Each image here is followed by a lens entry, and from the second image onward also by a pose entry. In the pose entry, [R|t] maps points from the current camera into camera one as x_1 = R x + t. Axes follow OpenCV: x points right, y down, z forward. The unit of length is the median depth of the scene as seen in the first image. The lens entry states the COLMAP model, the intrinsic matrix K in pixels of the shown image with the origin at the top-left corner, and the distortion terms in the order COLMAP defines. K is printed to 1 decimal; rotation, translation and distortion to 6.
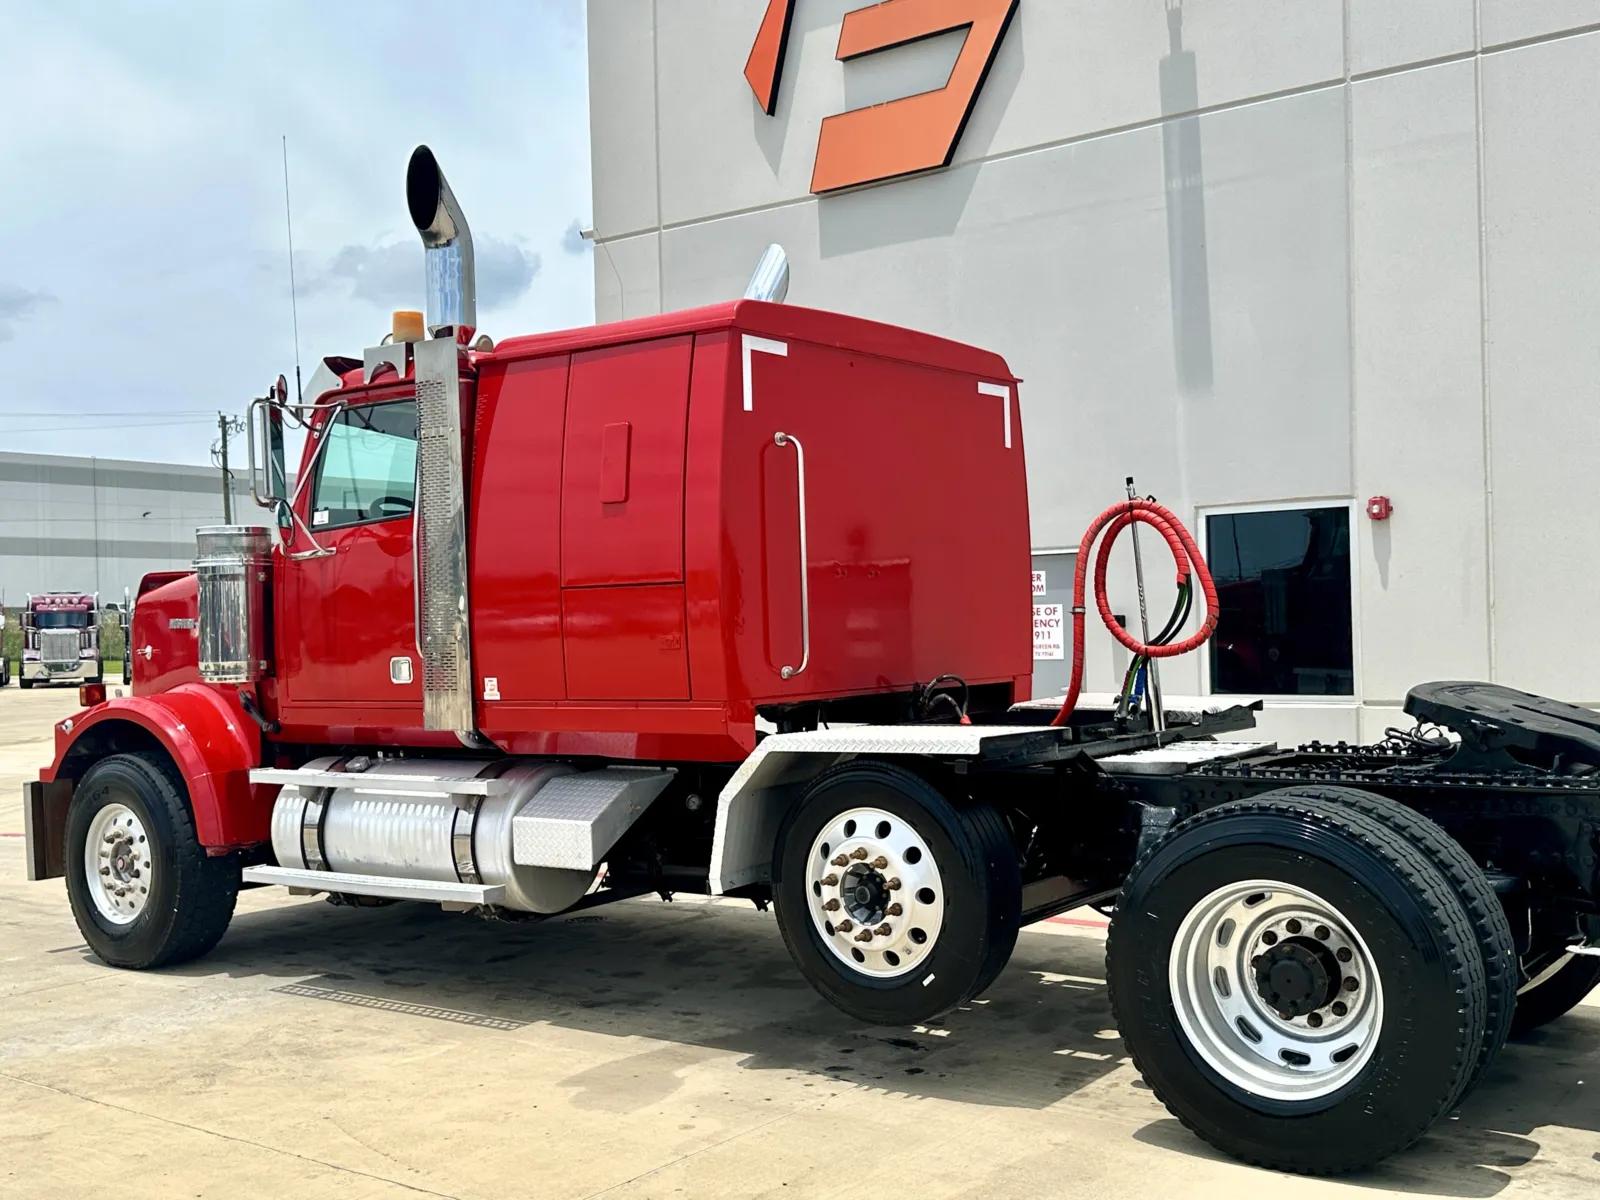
lens RADIAL K [[1714.0, 0, 794.8], [0, 1714.0, 620.3], [0, 0, 1]] dist [0.203244, -0.477553]
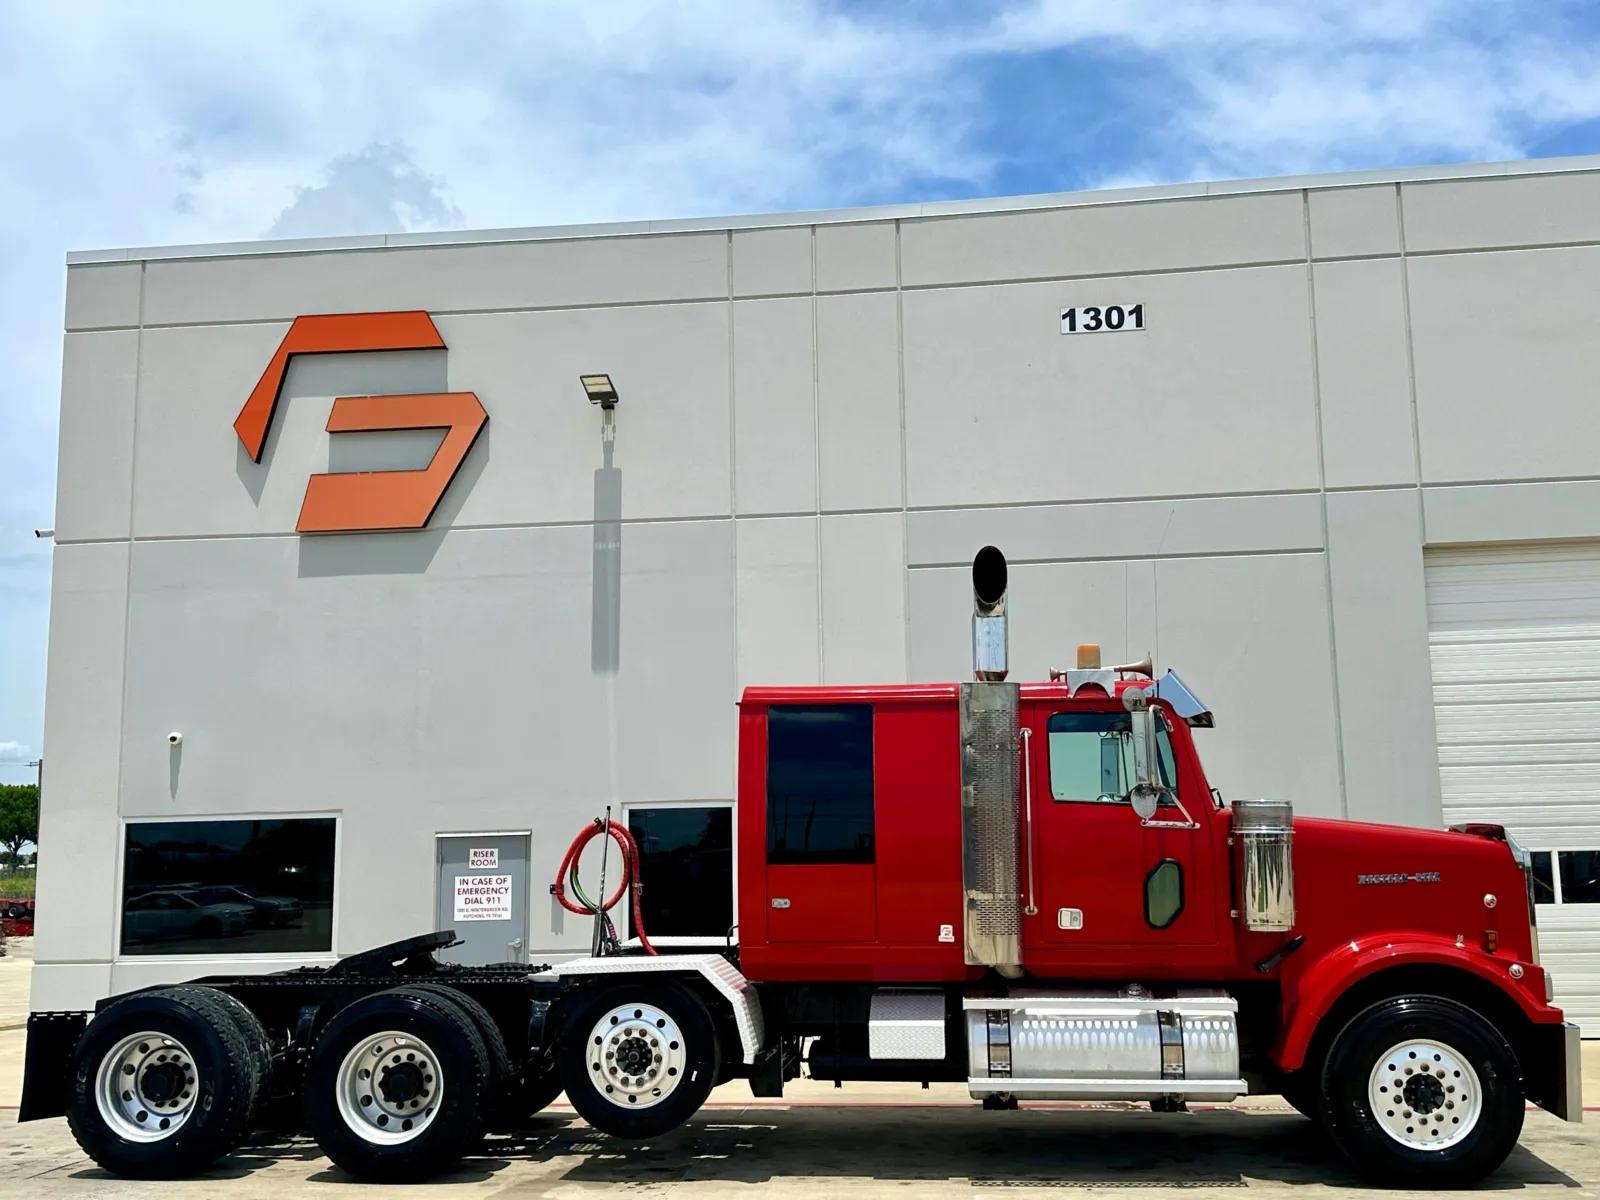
lens RADIAL K [[1674.0, 0, 801.7], [0, 1674.0, 611.2], [0, 0, 1]] dist [0.199076, -0.429373]
pose [[0.863681, 0.086345, 0.496588, -0.540540], [-0.005747, 0.986841, -0.161593, -0.002611], [-0.504006, 0.136711, 0.852812, -0.369203]]
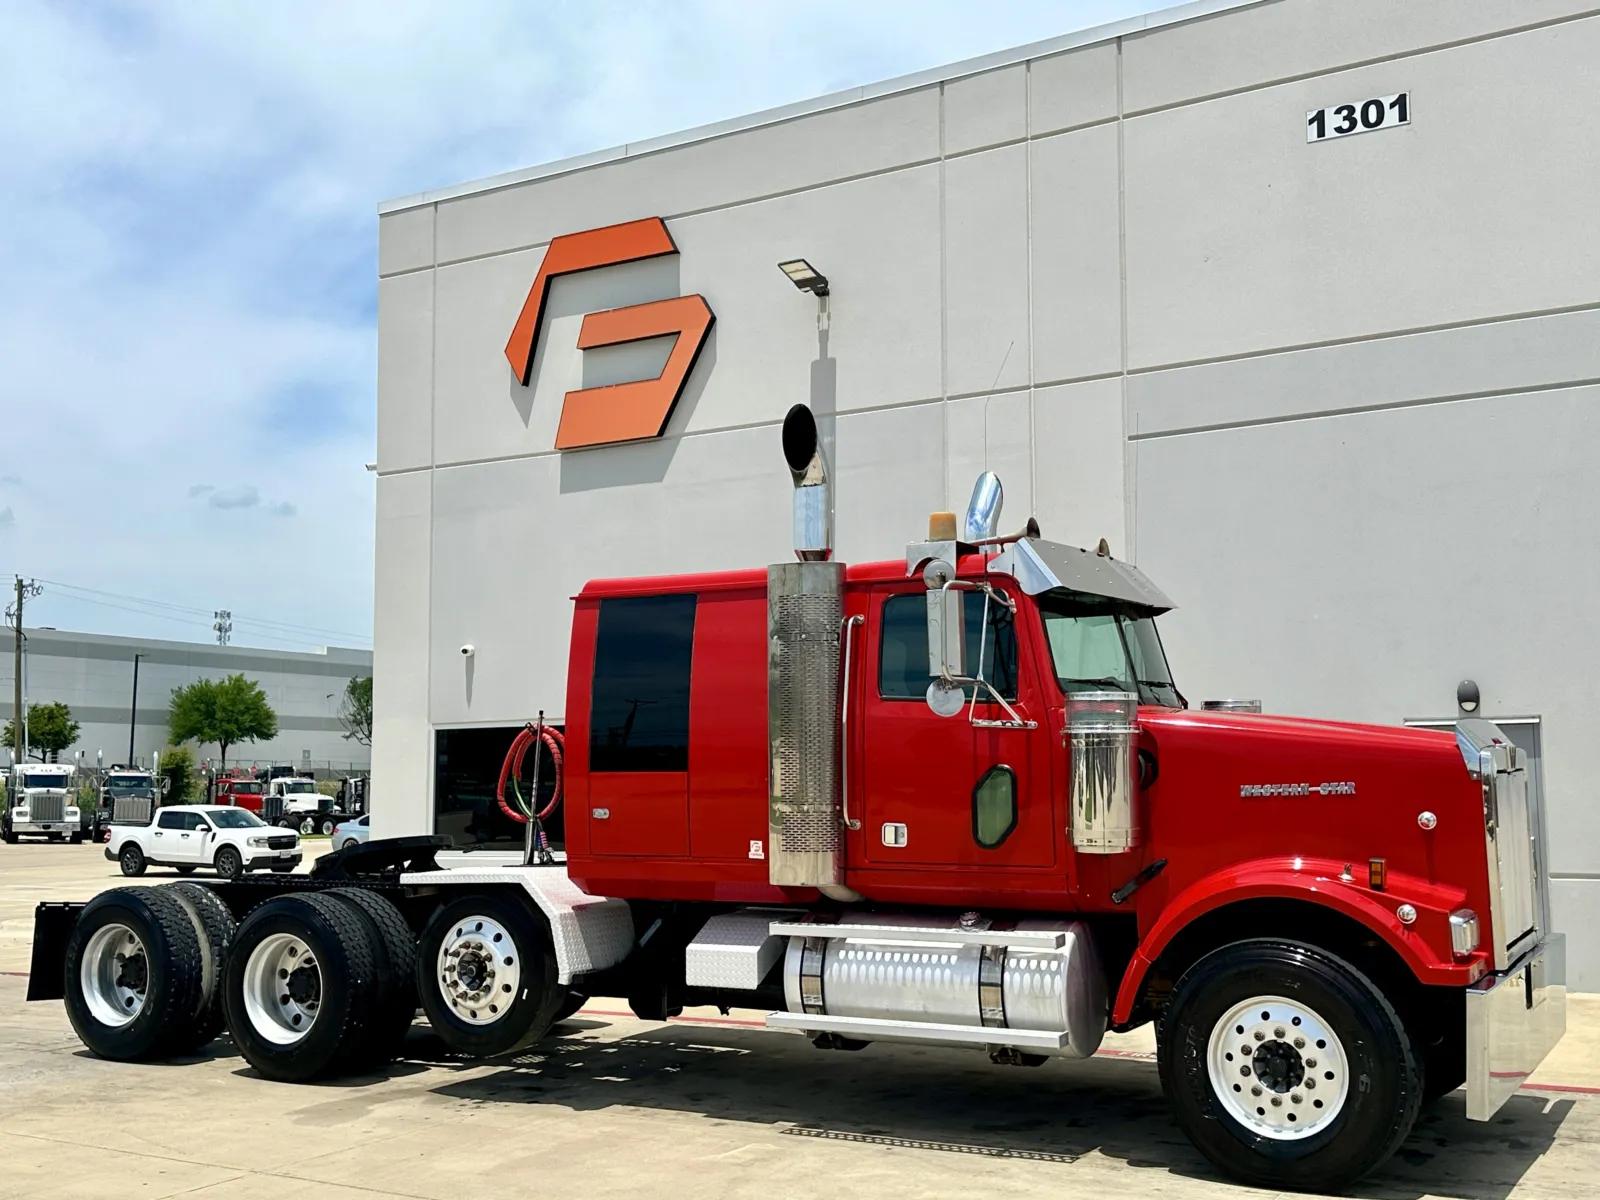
lens RADIAL K [[1674.0, 0, 801.7], [0, 1674.0, 611.2], [0, 0, 1]] dist [0.199076, -0.429373]
pose [[0.992764, 0.027522, 0.116882, 0.095024], [-0.015217, 0.994367, -0.104893, -0.009526], [-0.119110, 0.102356, 0.987591, -0.427691]]
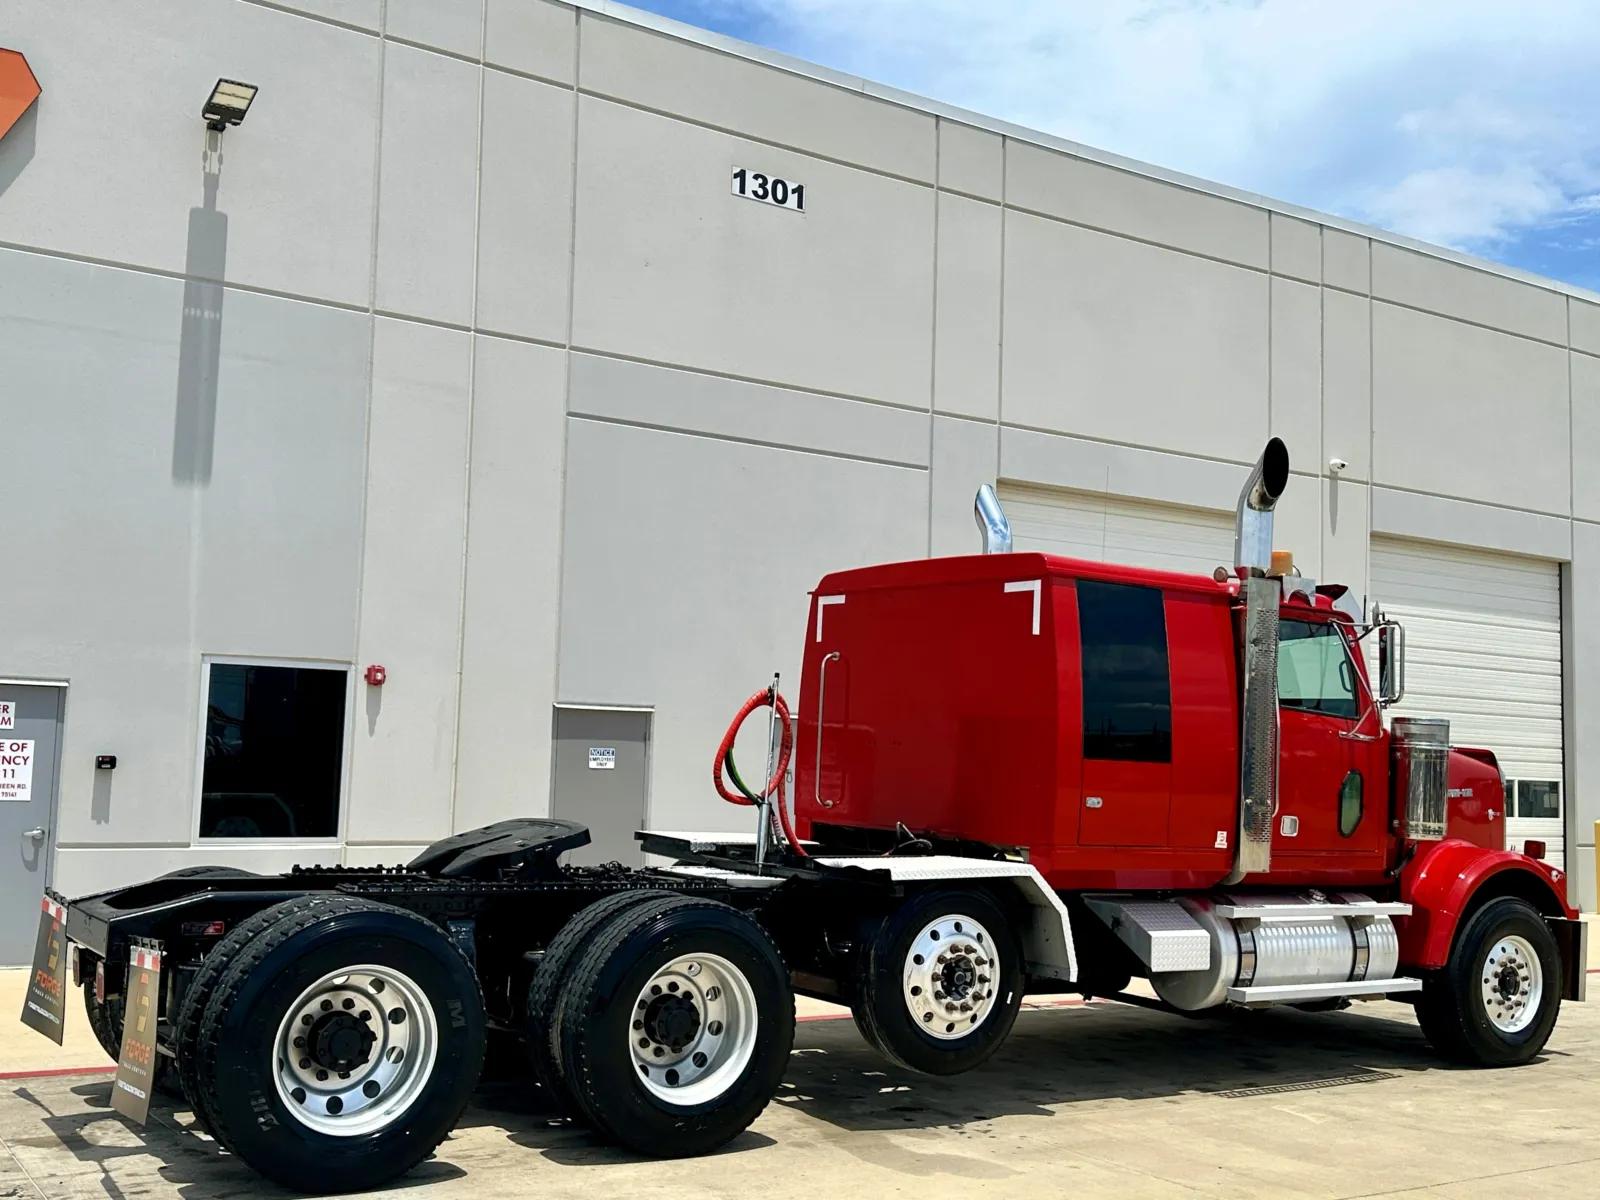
lens RADIAL K [[1674.0, 0, 801.7], [0, 1674.0, 611.2], [0, 0, 1]] dist [0.199076, -0.429373]
pose [[0.334358, 0.121503, 0.934581, -1.038965], [-0.039760, 0.992590, -0.114820, 0.019947], [-0.941607, 0.001232, 0.336712, 0.558475]]
